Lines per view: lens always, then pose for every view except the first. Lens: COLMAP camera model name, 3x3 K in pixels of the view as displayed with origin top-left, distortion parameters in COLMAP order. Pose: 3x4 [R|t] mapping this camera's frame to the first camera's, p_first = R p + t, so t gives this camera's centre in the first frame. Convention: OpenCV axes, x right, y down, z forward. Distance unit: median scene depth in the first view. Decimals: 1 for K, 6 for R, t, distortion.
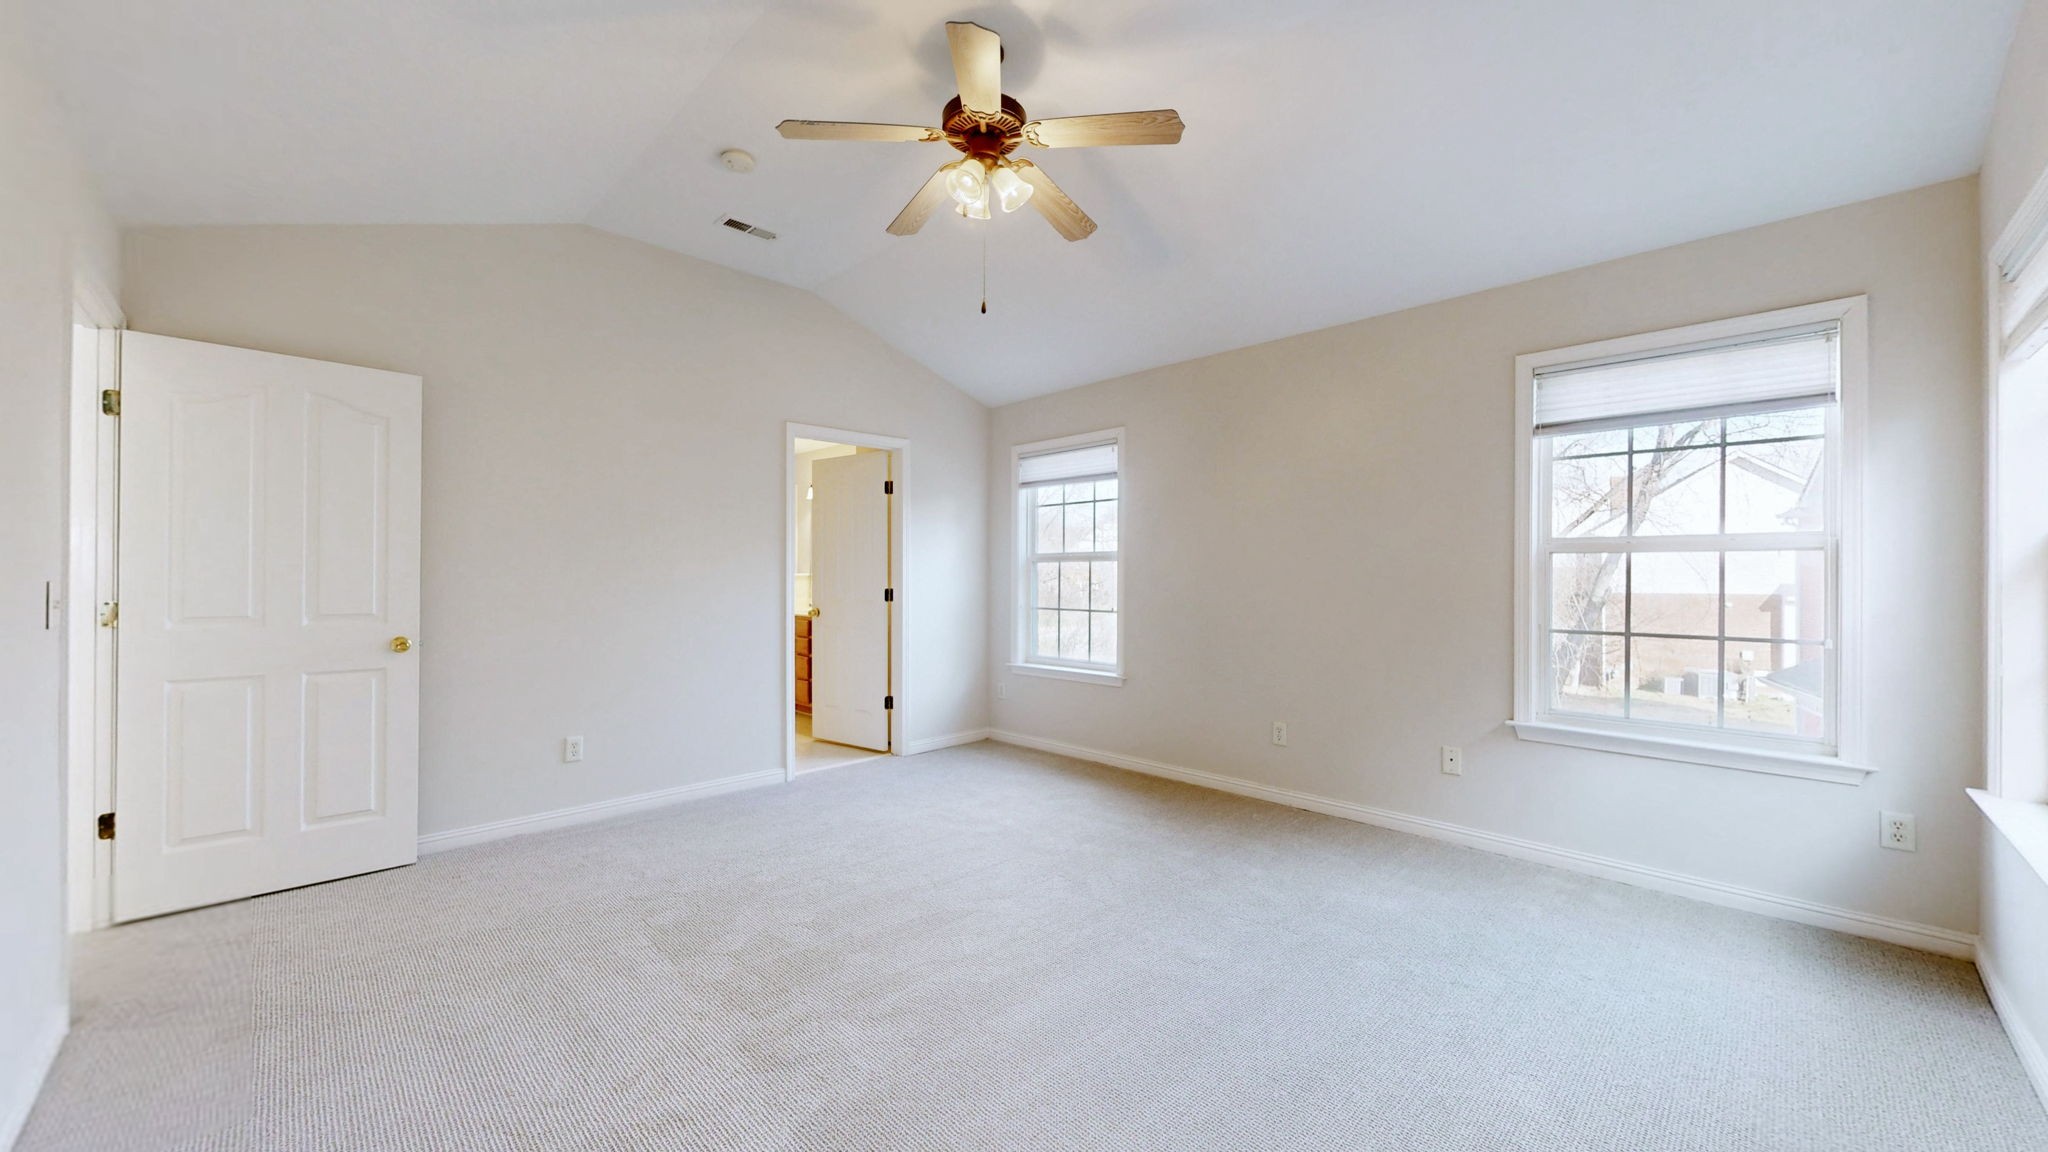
lens RADIAL K [[748.0, 0, 1016.7], [0, 748.0, 578.4], [0, 0, 1]] dist [0.000087, 0.000014]
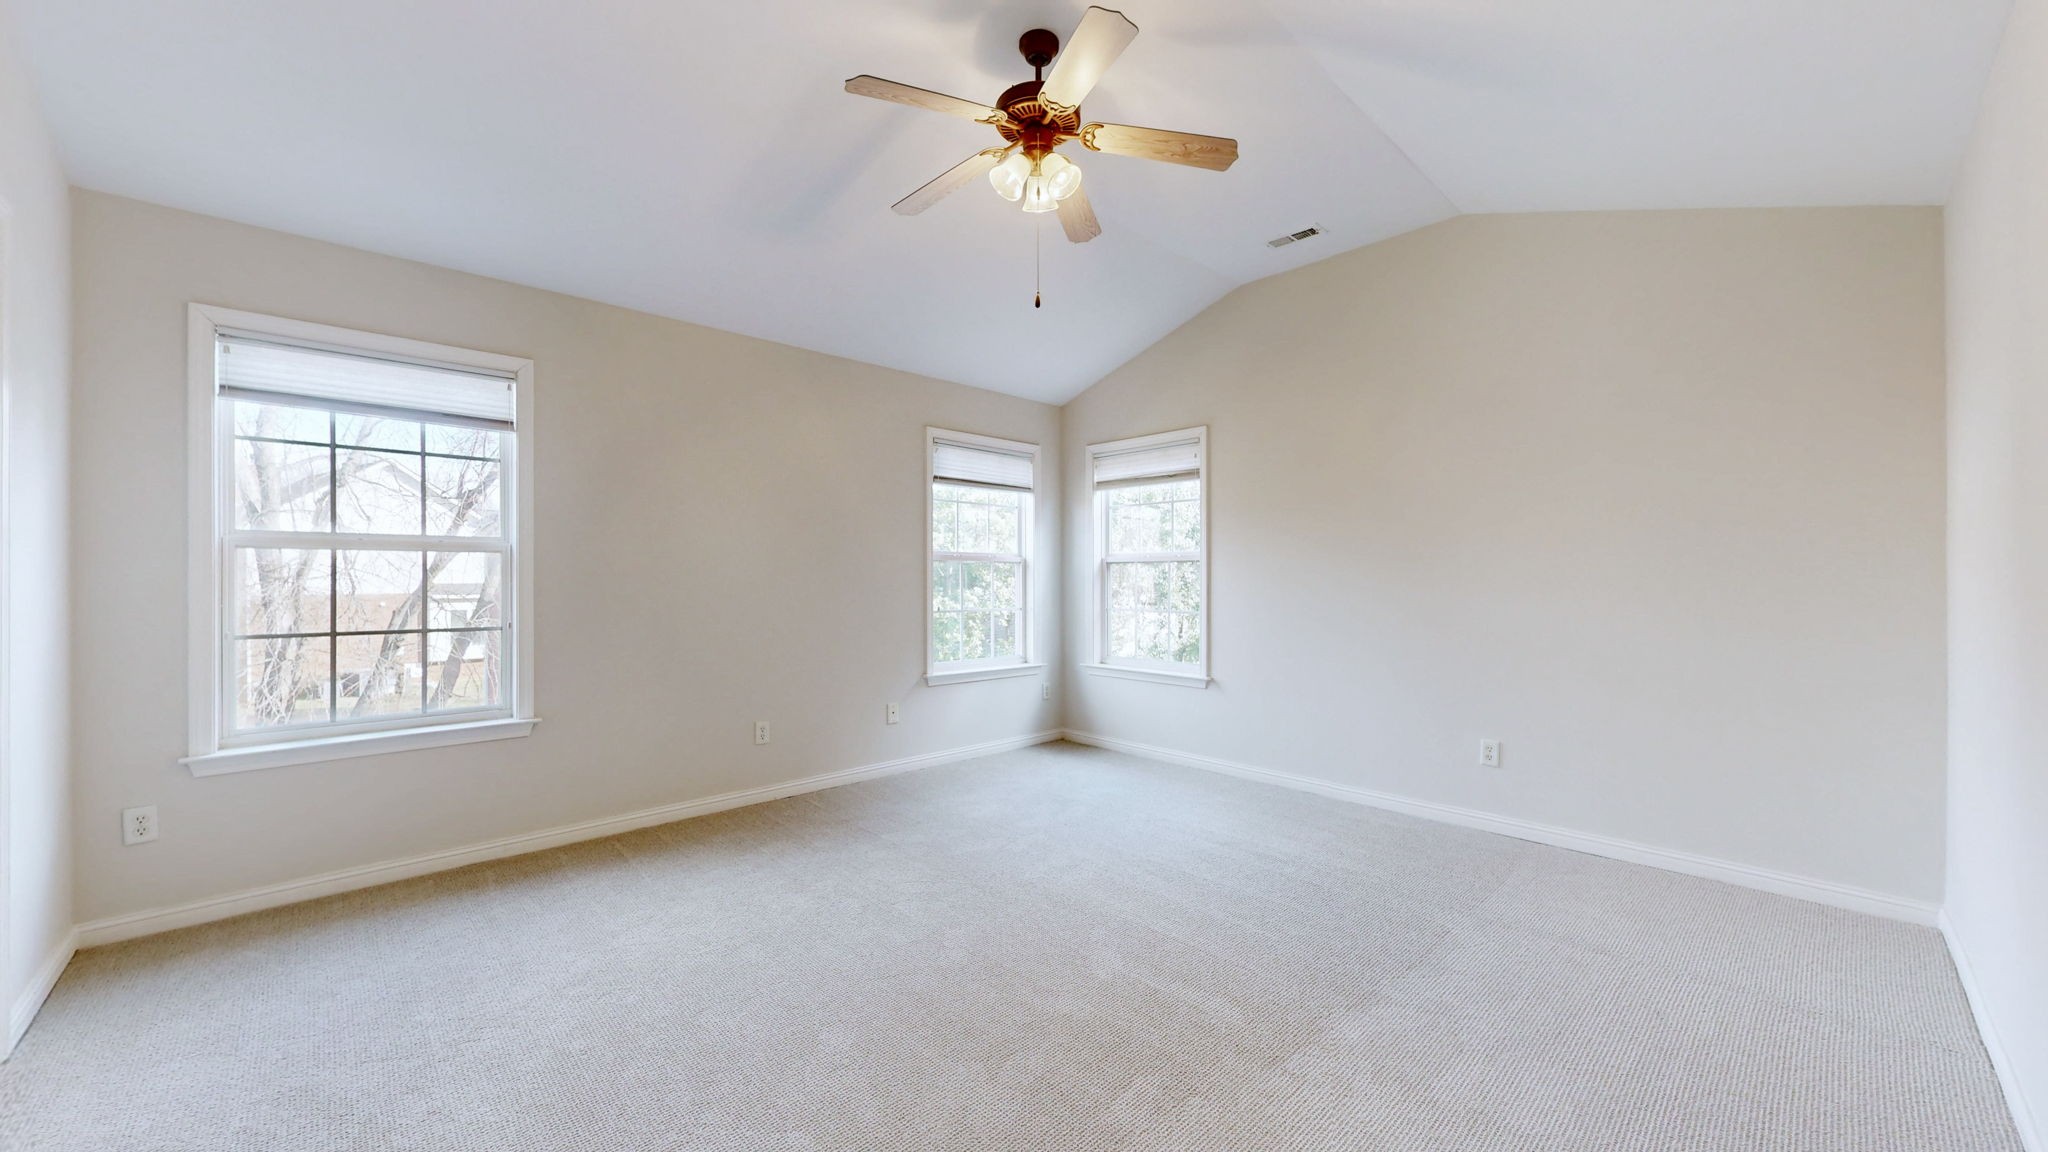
lens RADIAL K [[748.0, 0, 1016.7], [0, 748.0, 578.4], [0, 0, 1]] dist [0.000087, 0.000014]
pose [[0.030652, -0.003650, 0.999523, -0.561374], [0.001078, 0.999993, 0.003619, -0.002165], [-0.999530, 0.000967, 0.030656, 0.551050]]
